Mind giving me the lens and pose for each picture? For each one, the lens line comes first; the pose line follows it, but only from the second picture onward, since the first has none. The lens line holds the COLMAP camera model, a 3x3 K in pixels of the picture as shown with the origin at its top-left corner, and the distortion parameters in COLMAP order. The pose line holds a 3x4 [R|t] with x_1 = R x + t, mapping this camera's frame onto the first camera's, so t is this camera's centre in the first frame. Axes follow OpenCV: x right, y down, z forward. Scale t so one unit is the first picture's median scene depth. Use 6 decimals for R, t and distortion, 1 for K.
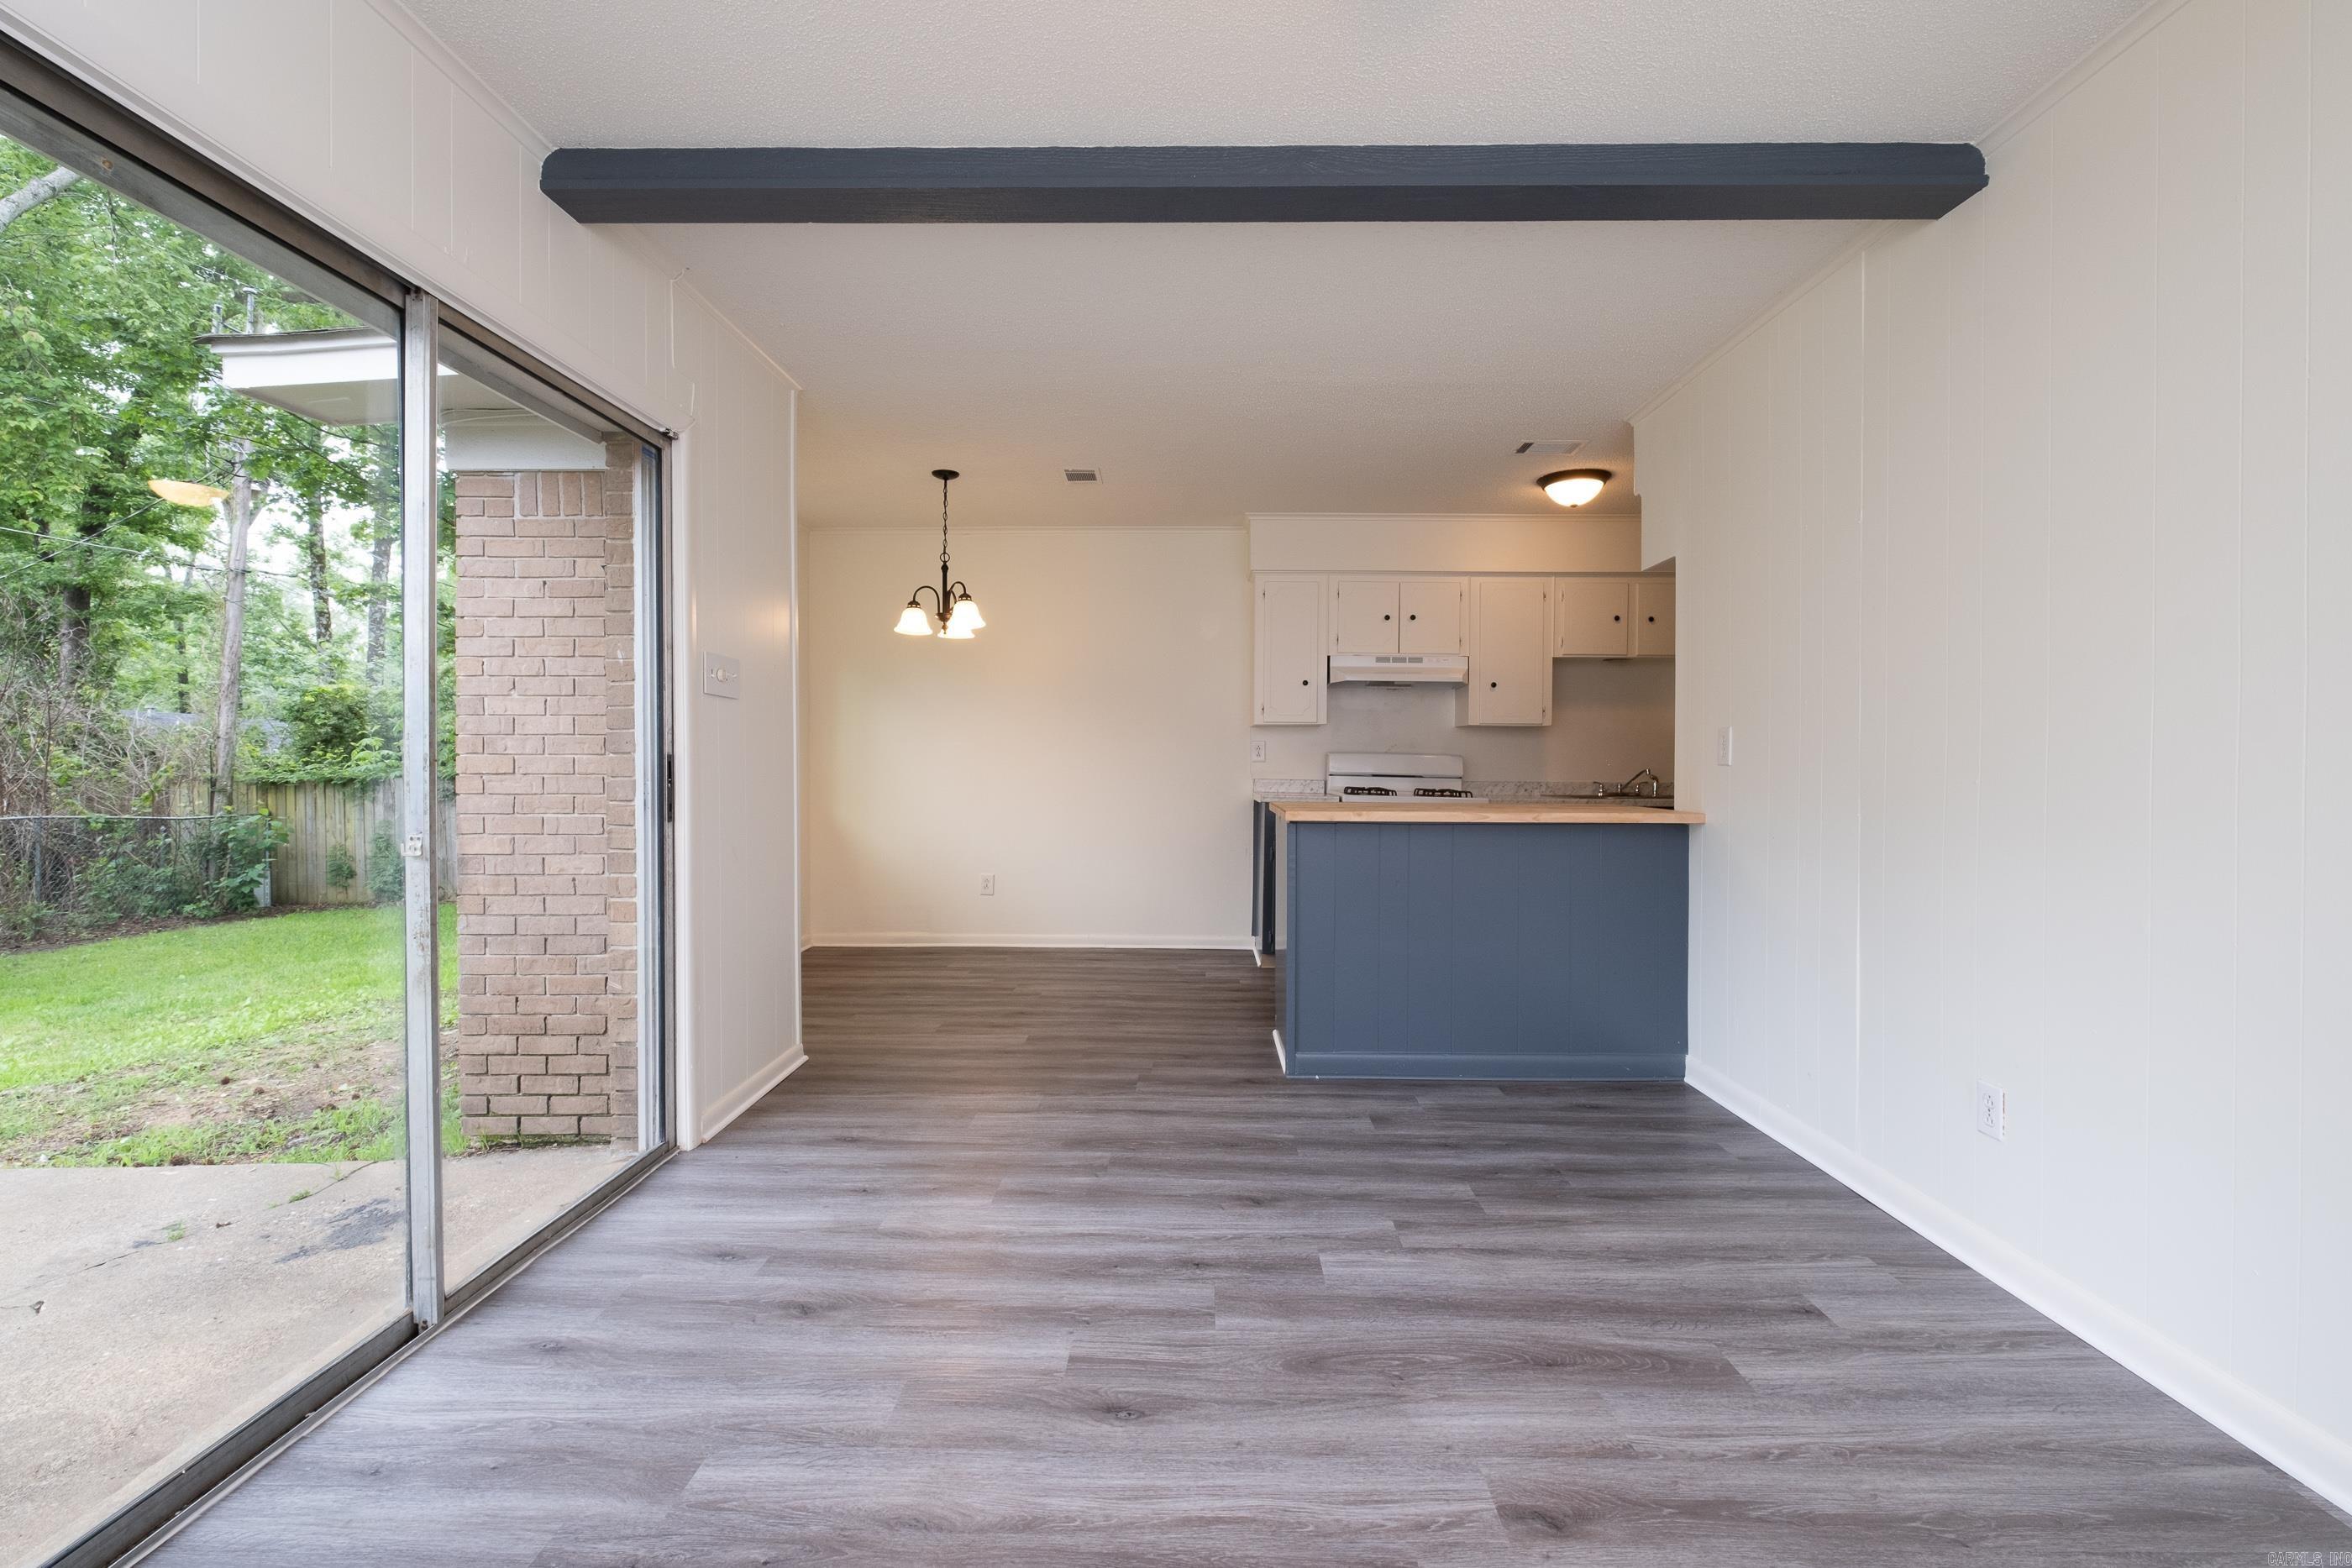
lens RADIAL K [[1013.9, 0, 1174.2], [0, 1013.9, 762.9], [0, 0, 1]] dist [-0.001373, -0.000452]
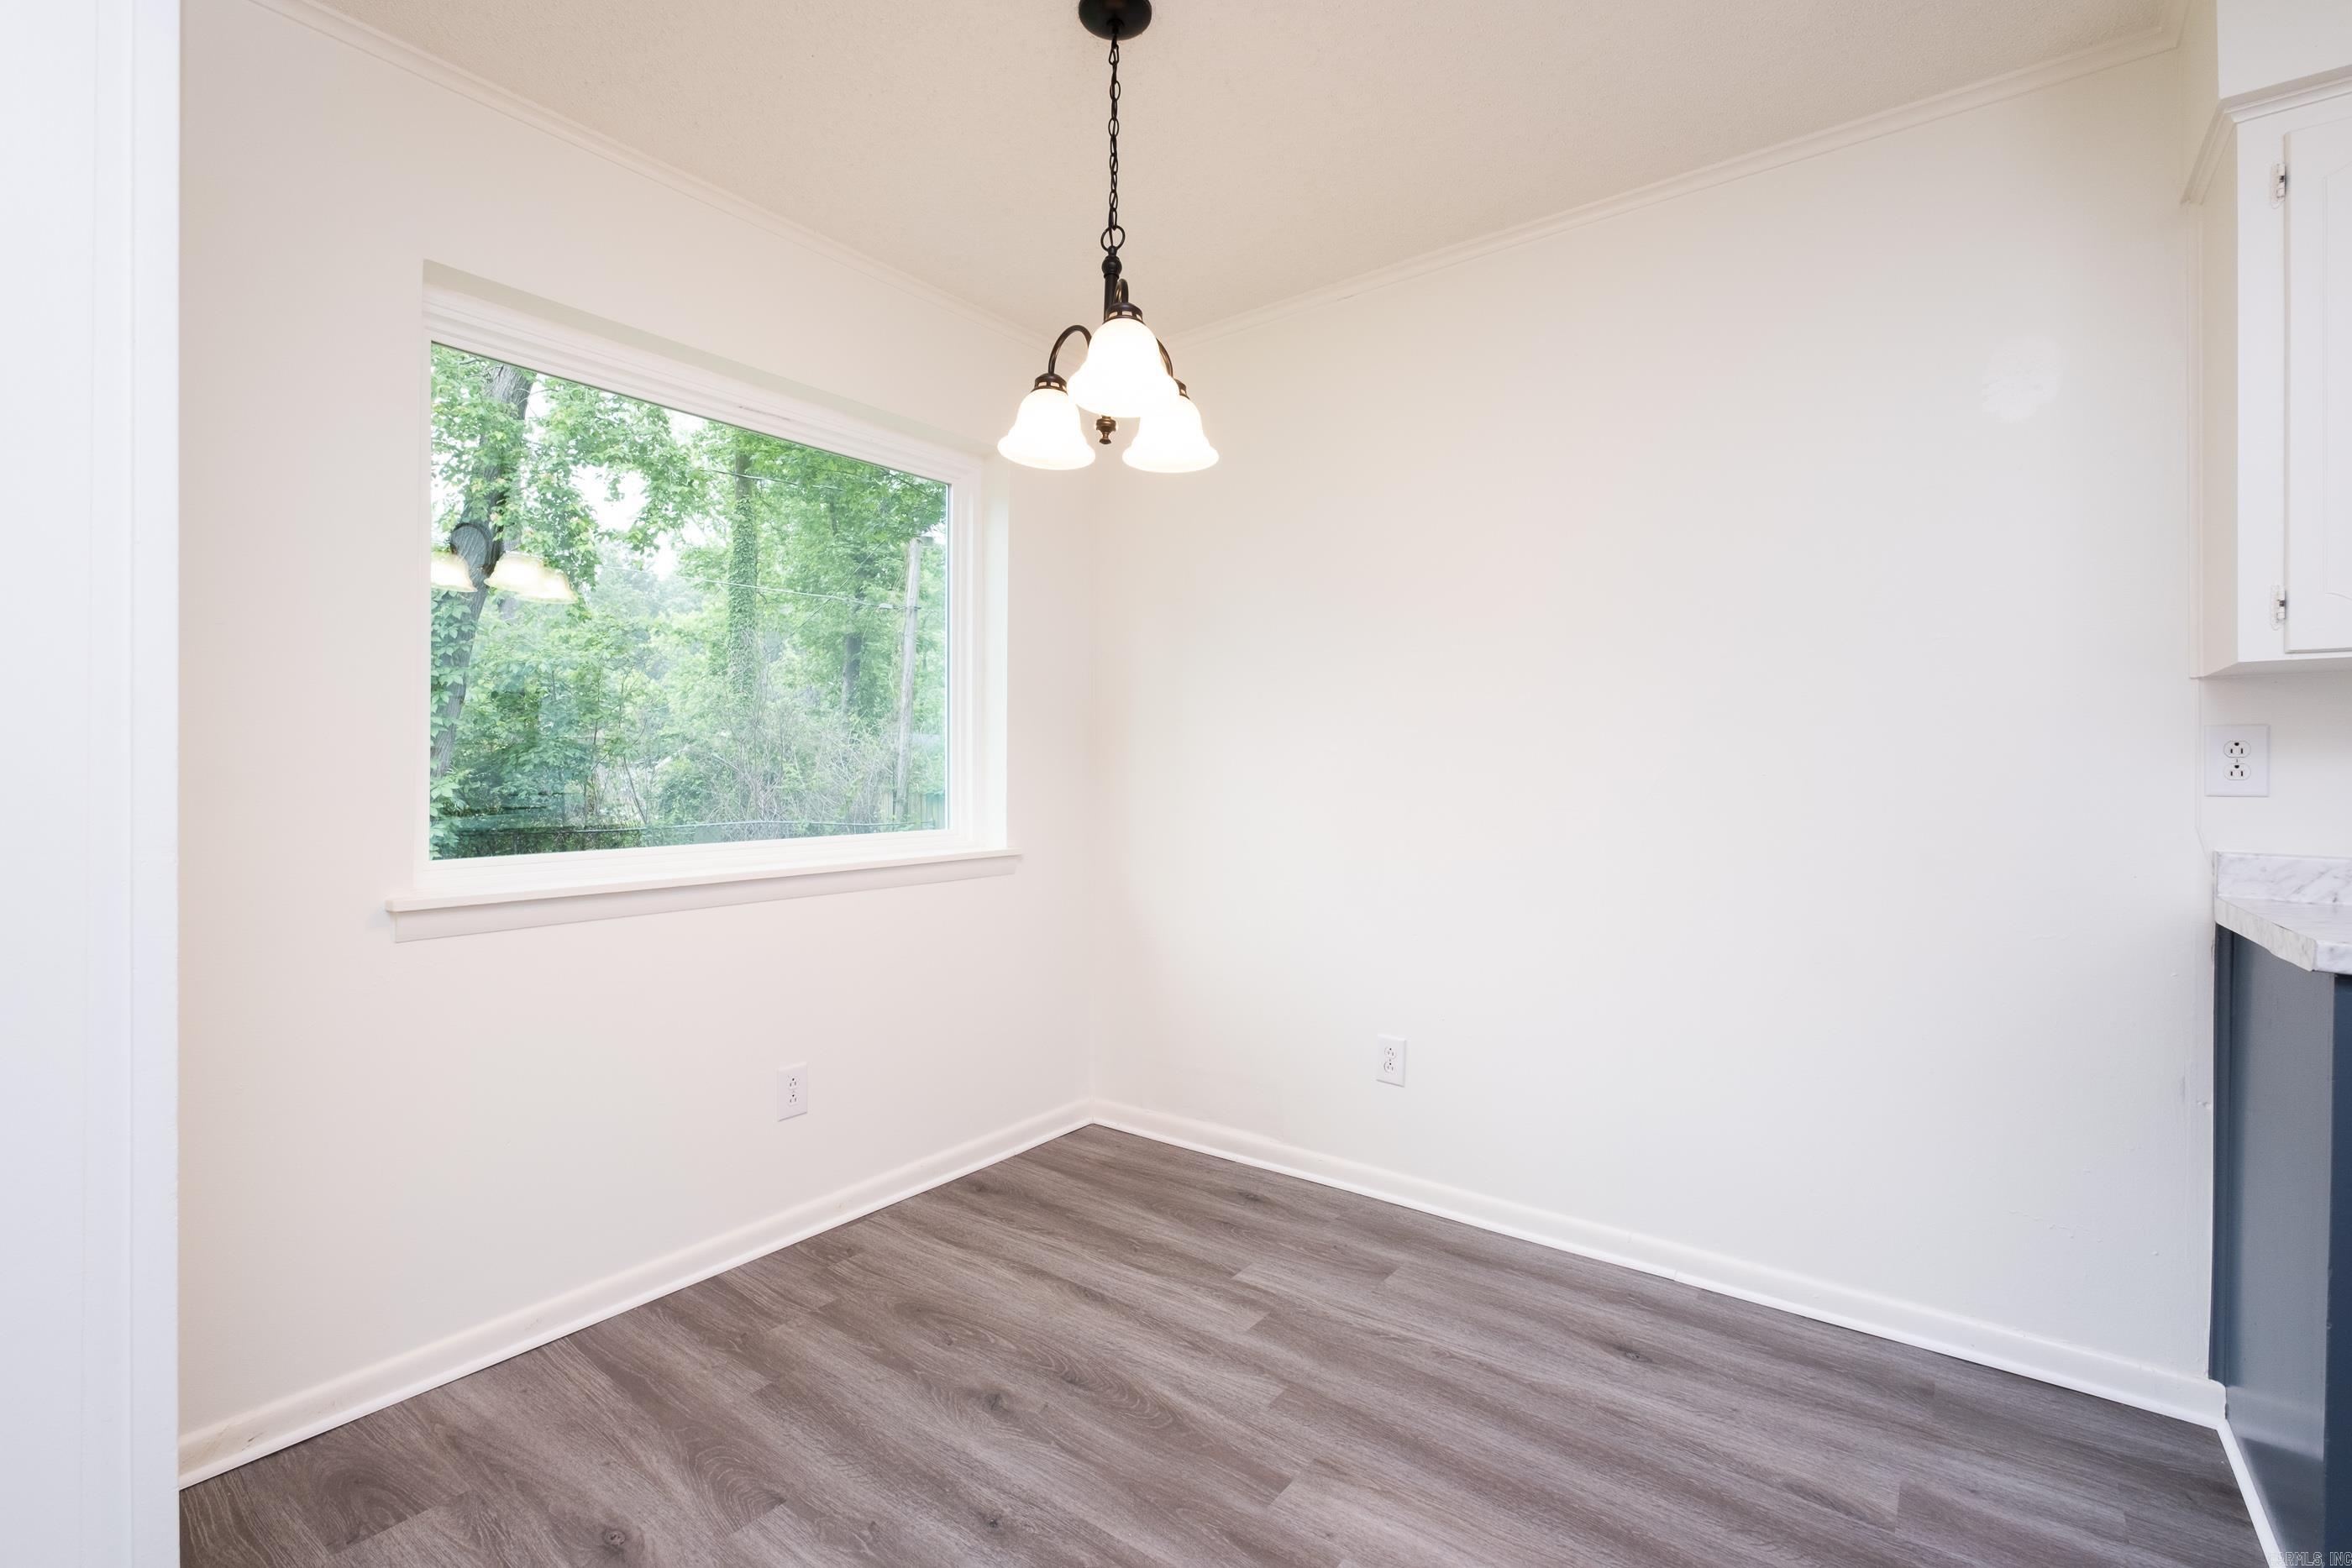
lens RADIAL K [[1013.9, 0, 1174.2], [0, 1013.9, 762.9], [0, 0, 1]] dist [-0.001373, -0.000452]
pose [[0.806325, -0.005028, -0.591451, 0.007773], [-0.003501, 0.999906, -0.013273, -0.005117], [0.591462, 0.012773, 0.806231, 0.600882]]
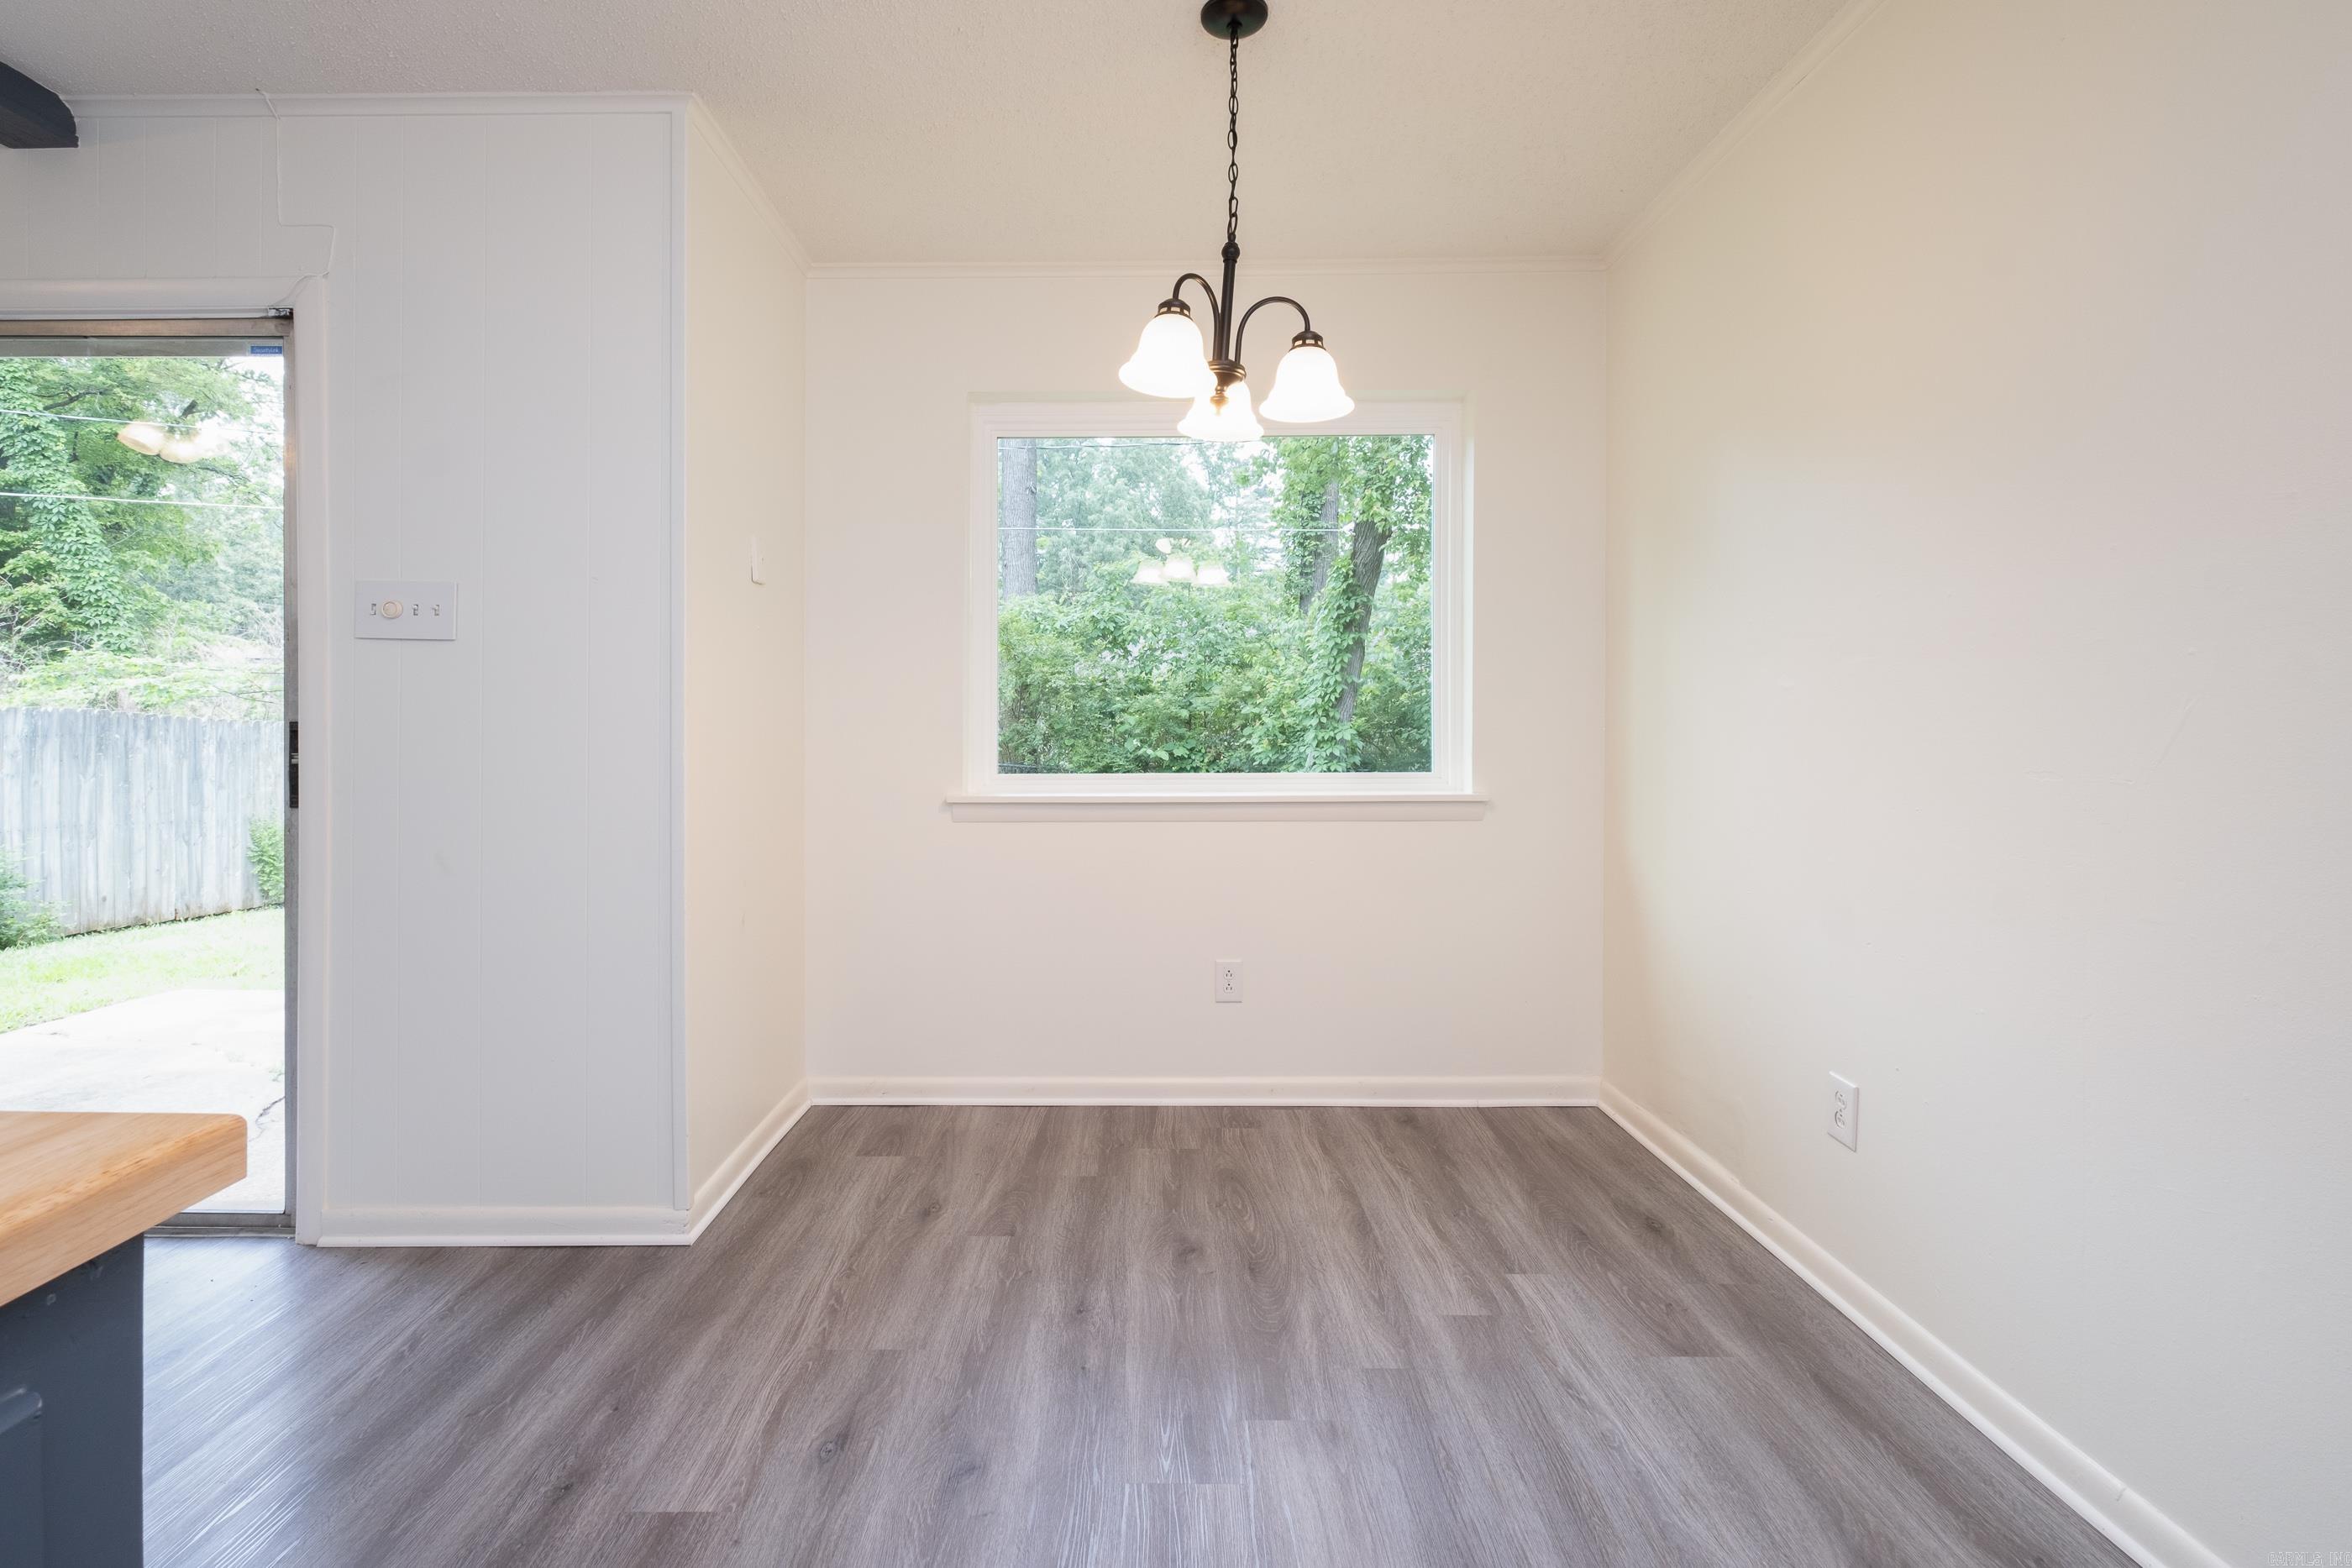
lens RADIAL K [[1040.8, 0, 1164.3], [0, 1040.8, 716.0], [0, 0, 1]] dist [-0.001555, -0.000480]
pose [[0.036334, -0.002461, -0.999337, 0.160624], [-0.005309, 0.999982, -0.002655, -0.005070], [0.999326, 0.005402, 0.036320, 0.809262]]
